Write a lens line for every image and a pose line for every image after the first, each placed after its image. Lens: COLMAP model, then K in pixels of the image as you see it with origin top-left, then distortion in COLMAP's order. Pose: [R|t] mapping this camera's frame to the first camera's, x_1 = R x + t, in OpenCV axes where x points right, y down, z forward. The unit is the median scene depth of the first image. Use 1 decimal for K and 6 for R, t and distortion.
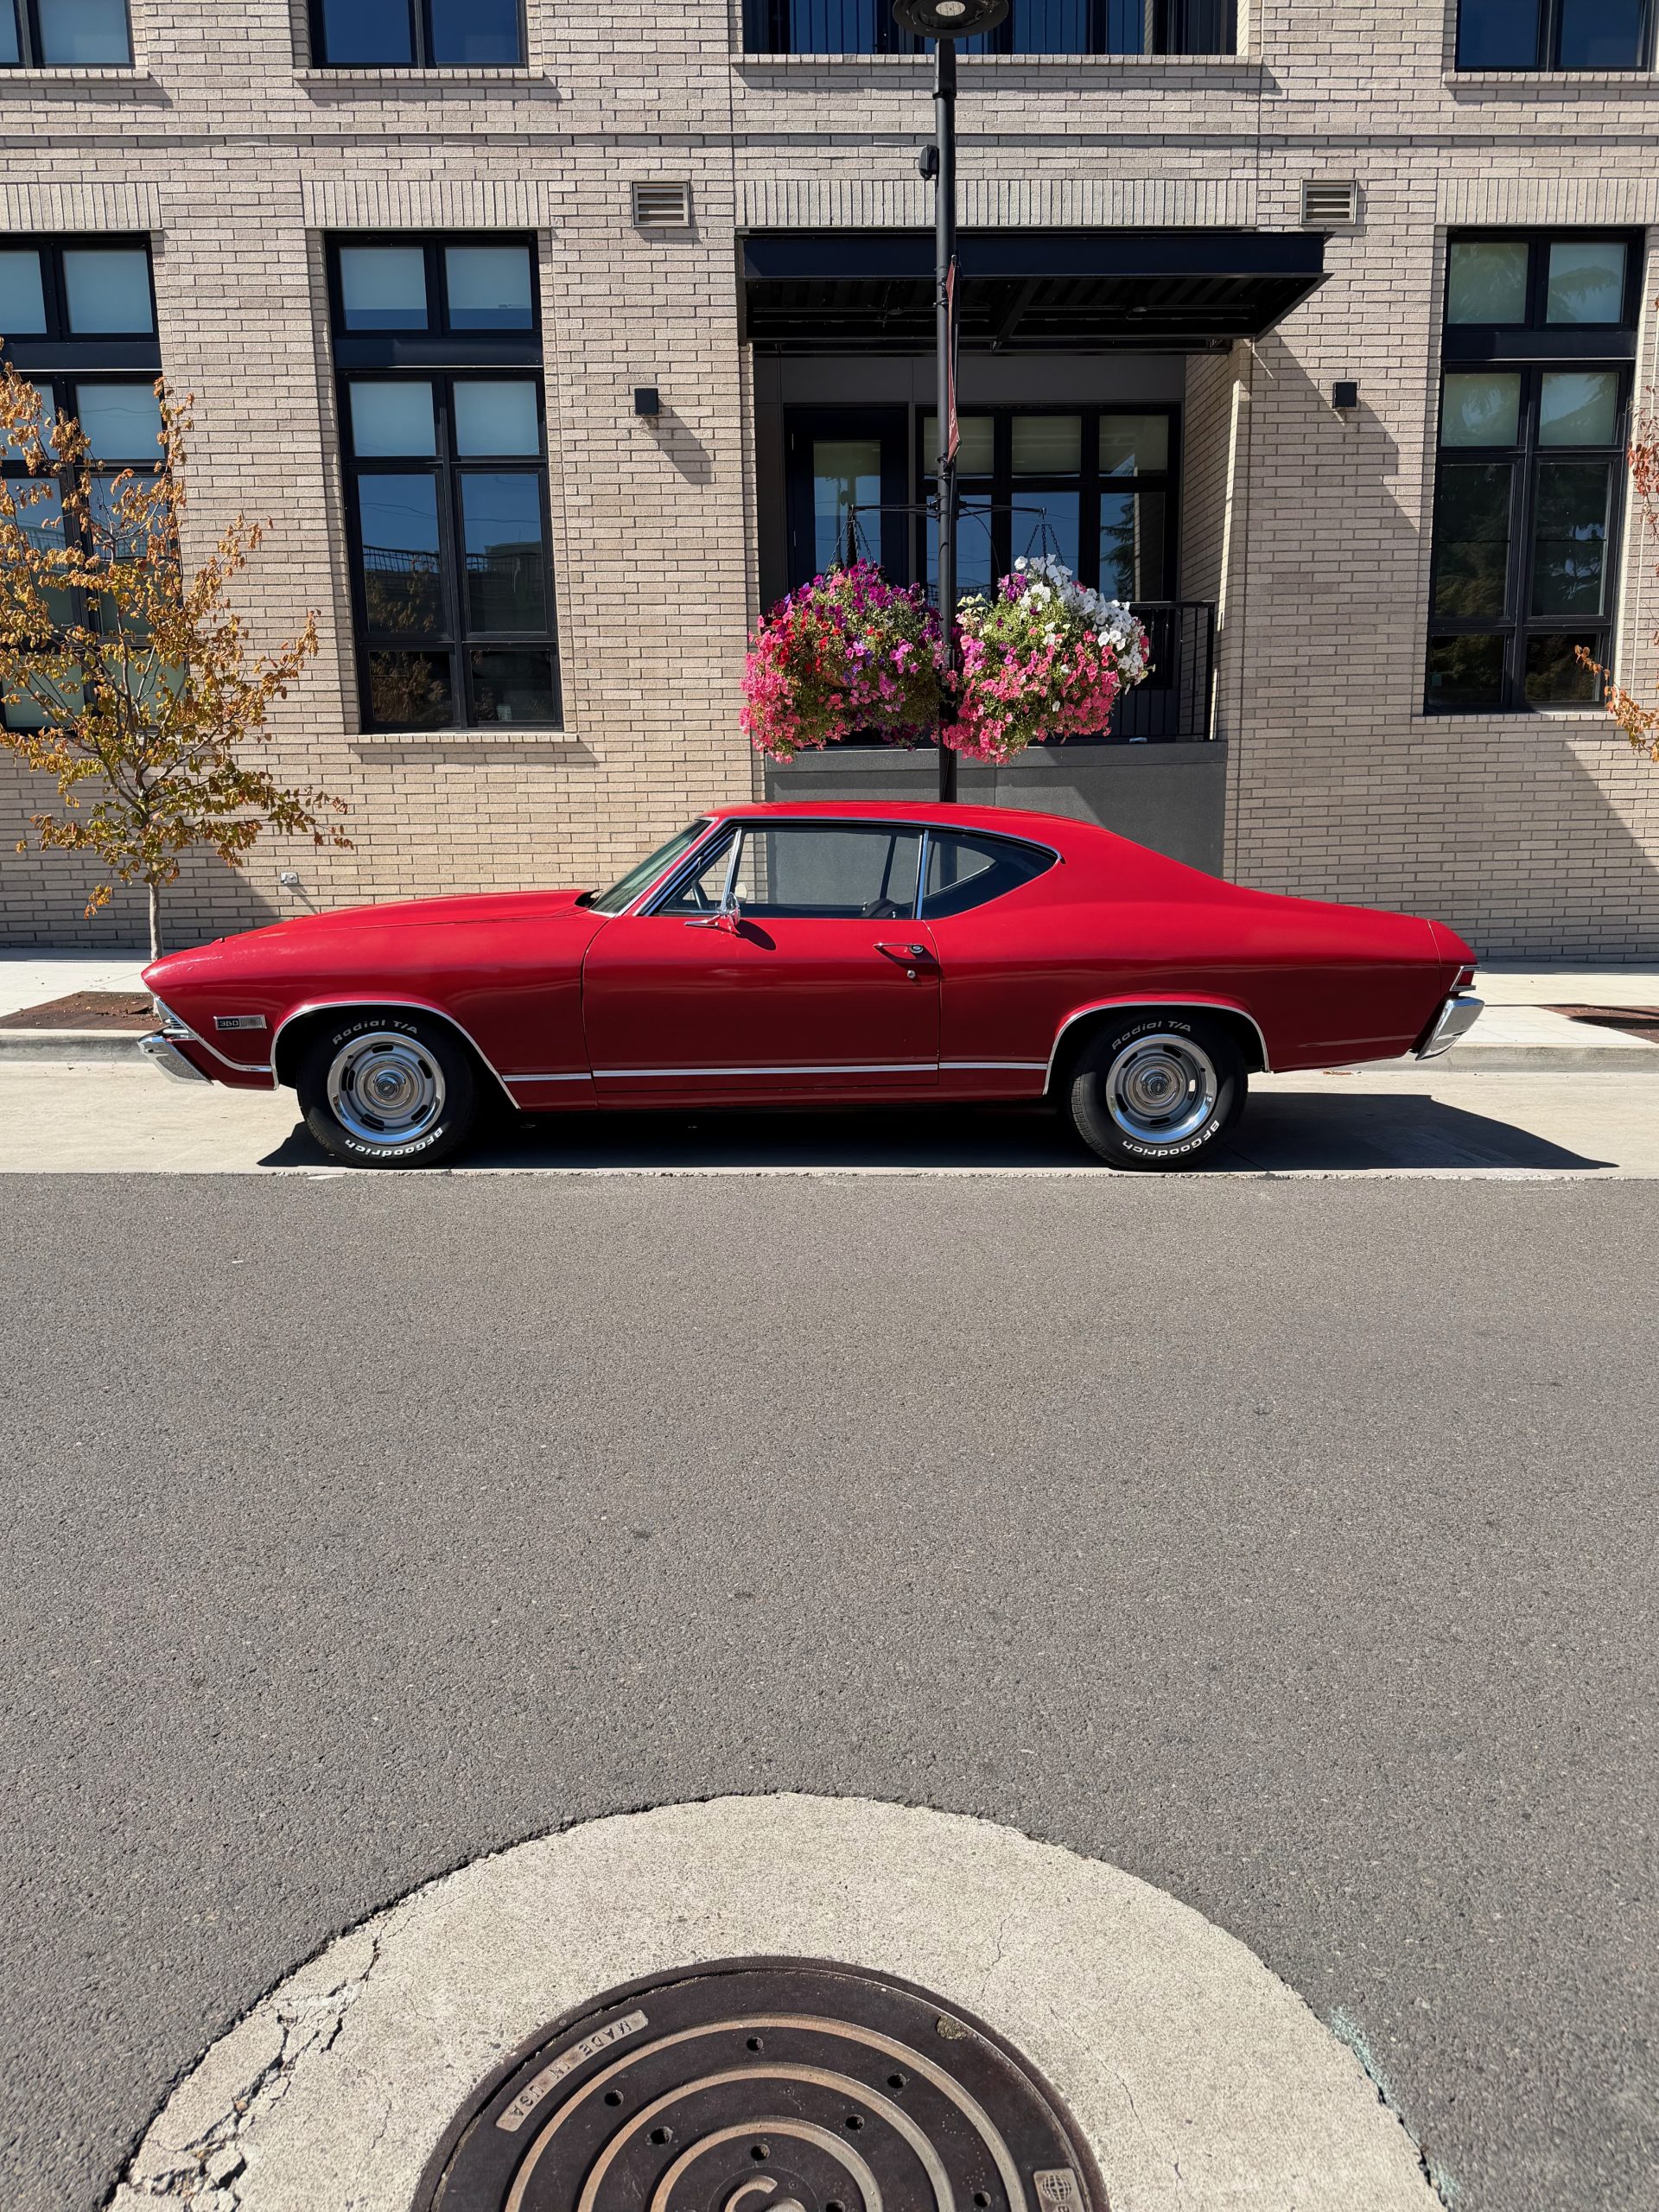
lens RADIAL K [[1610.3, 0, 868.2], [0, 1610.3, 1070.7], [0, 0, 1]] dist [0.030083, -0.037519]
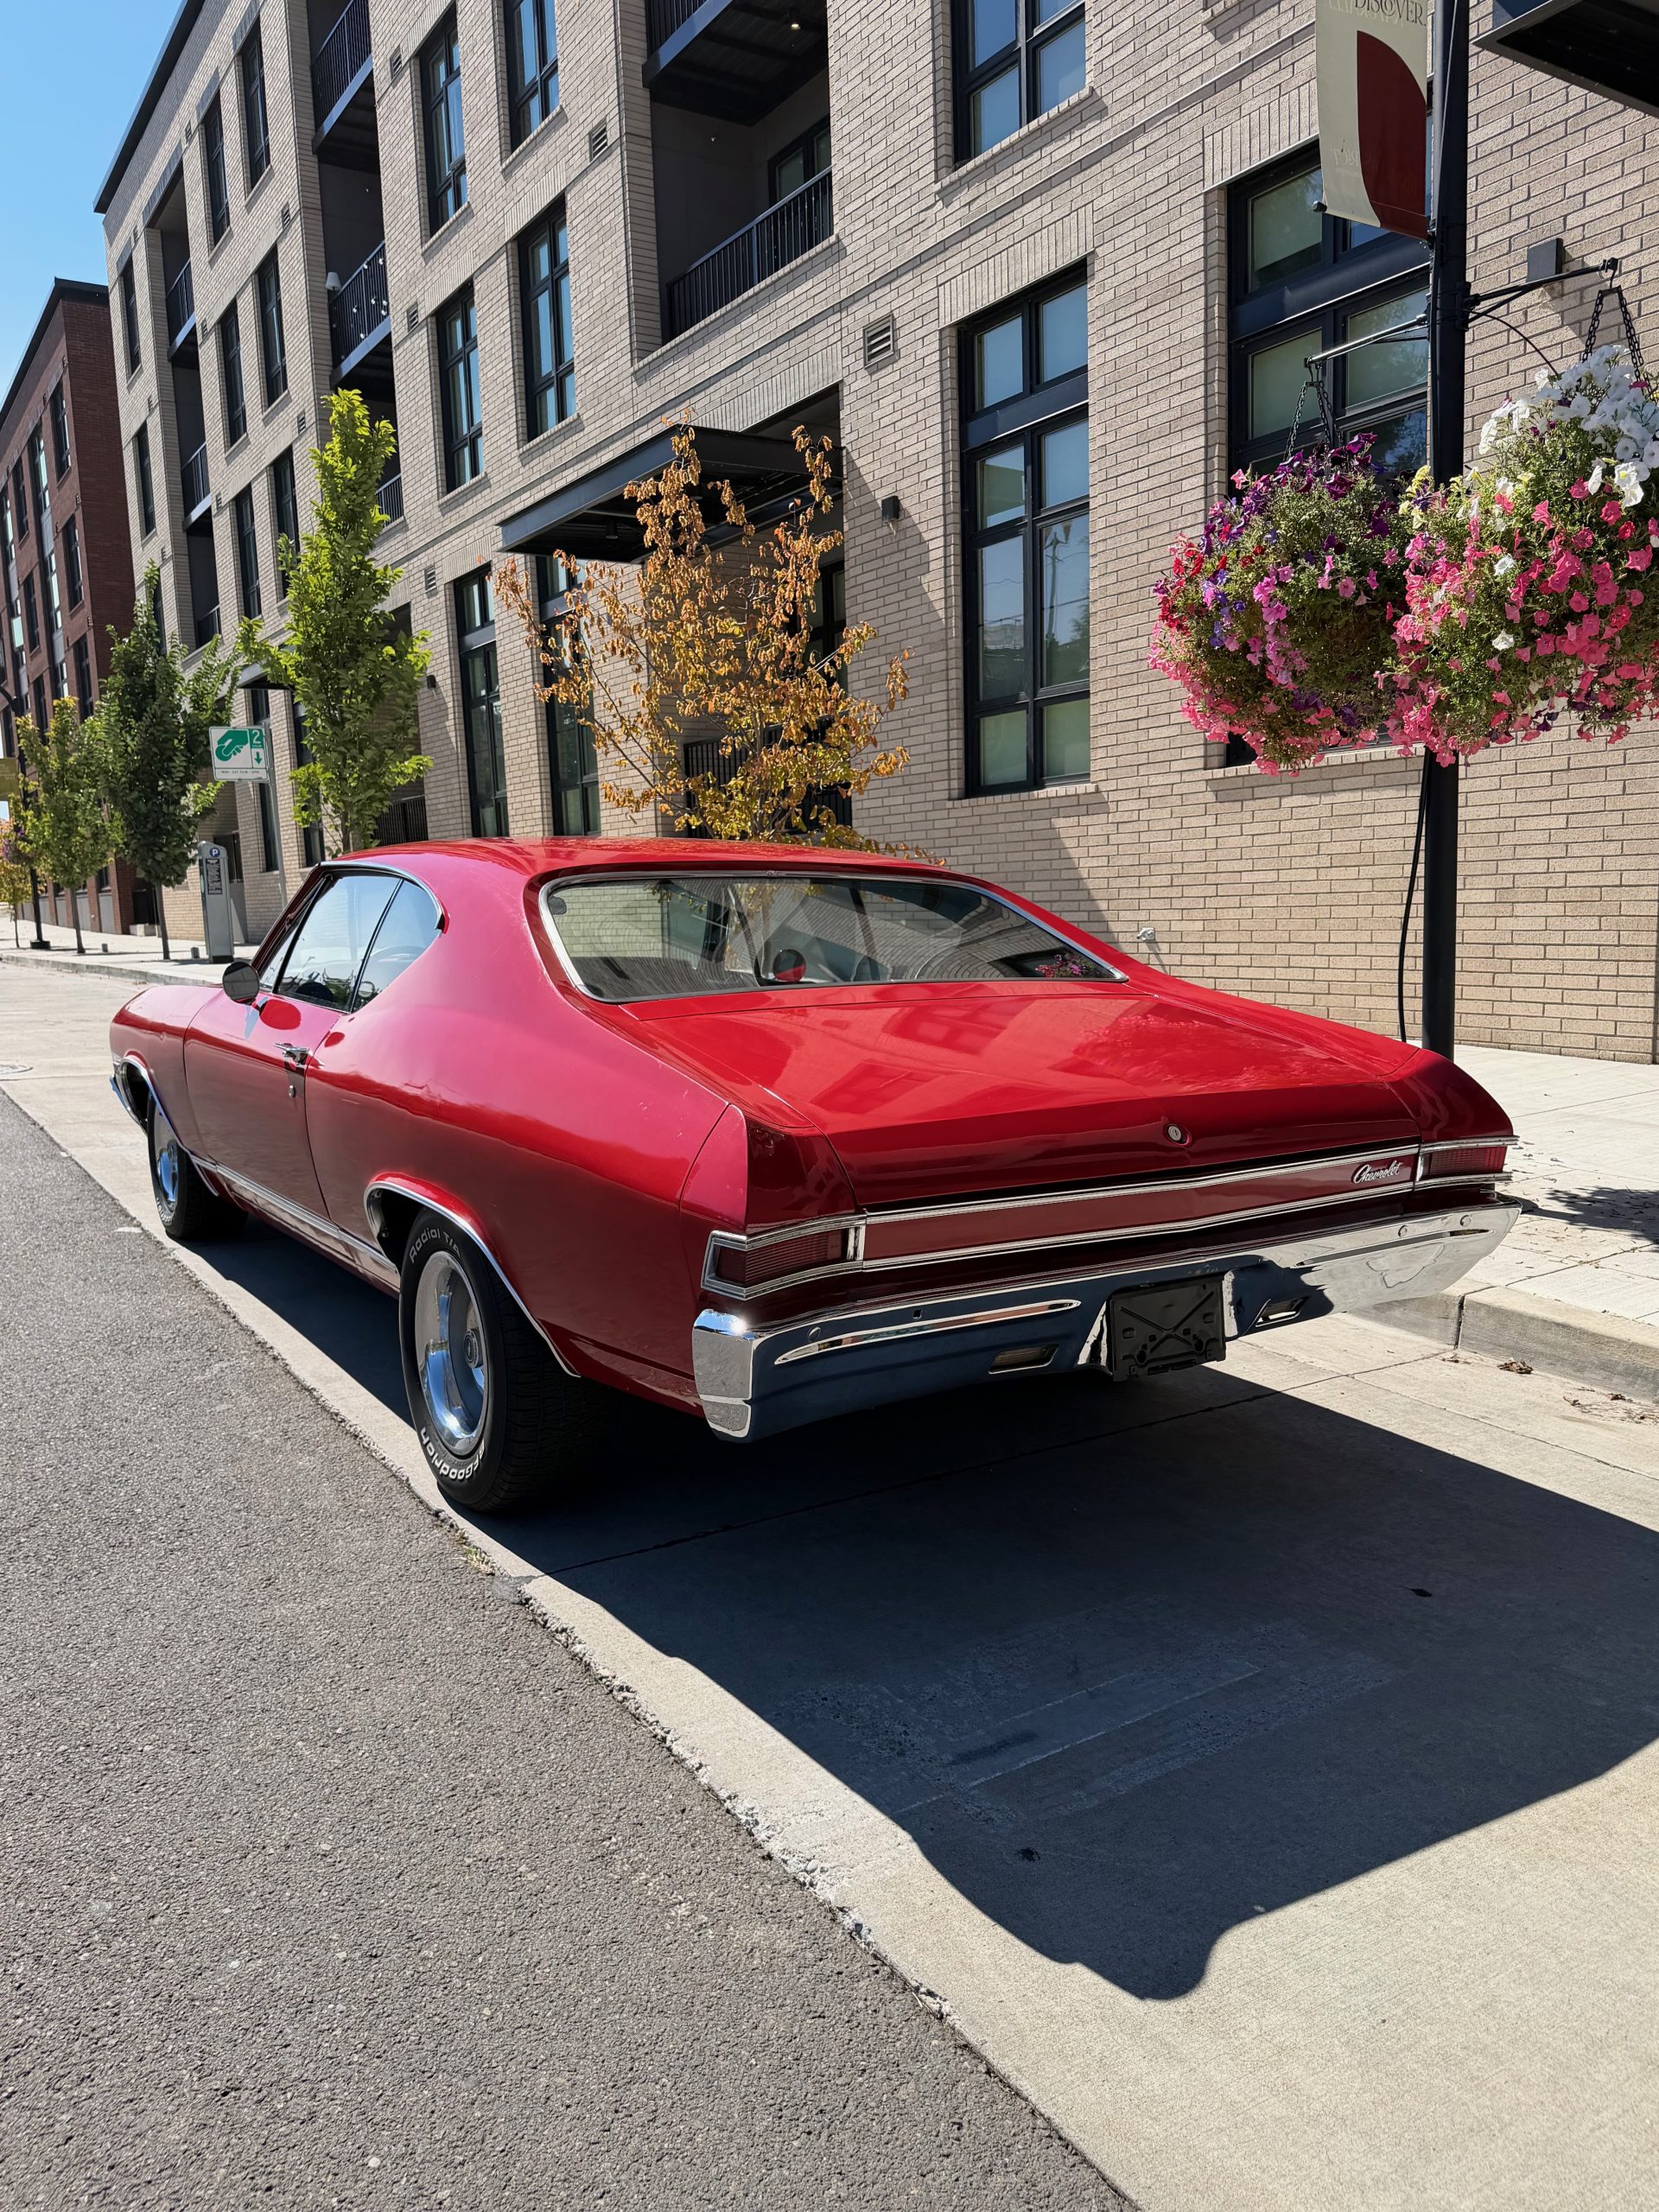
lens RADIAL K [[1610.3, 0, 815.8], [0, 1610.3, 1102.6], [0, 0, 1]] dist [0.030083, -0.037519]
pose [[0.516665, 0.105183, -0.849702, 0.332871], [-0.113921, 0.992046, 0.053534, -0.054042], [0.848575, 0.069140, 0.524539, 0.388868]]
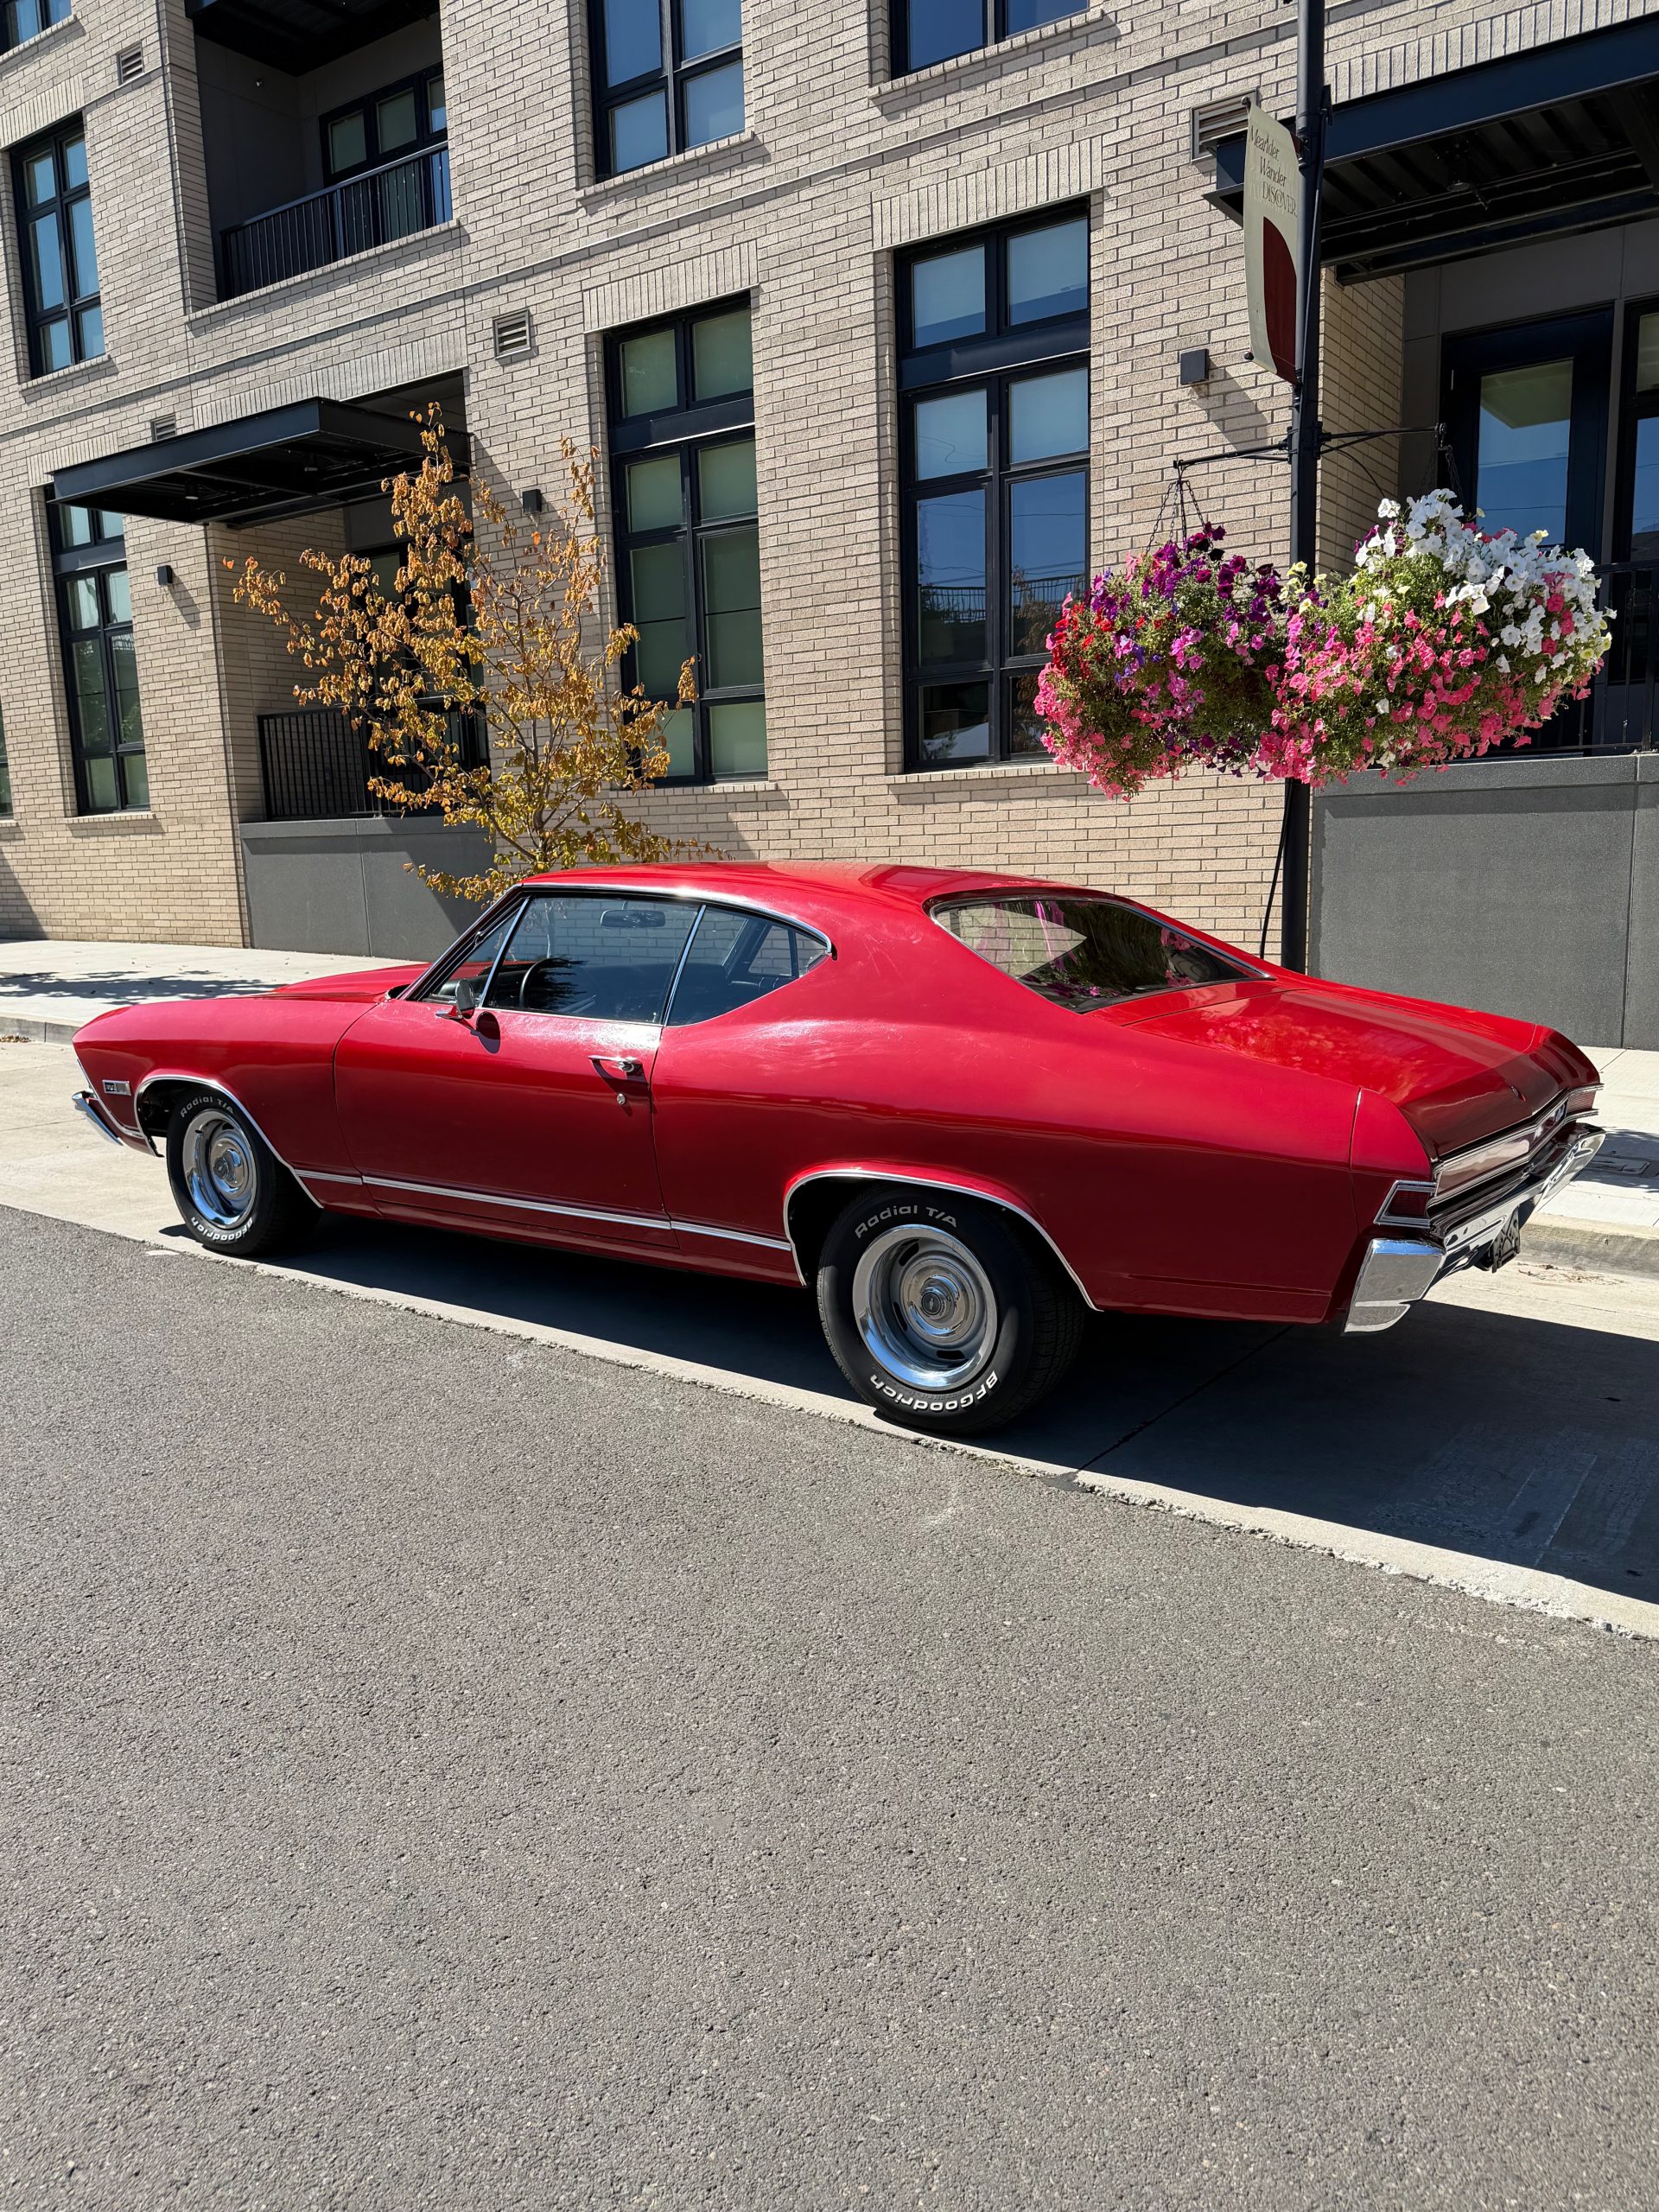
lens RADIAL K [[1610.3, 0, 817.8], [0, 1610.3, 1109.0], [0, 0, 1]] dist [0.030083, -0.037519]
pose [[0.798687, 0.087451, -0.595358, 0.245080], [-0.080728, 0.996011, 0.038004, -0.040835], [0.596307, 0.017708, 0.802561, 0.204482]]
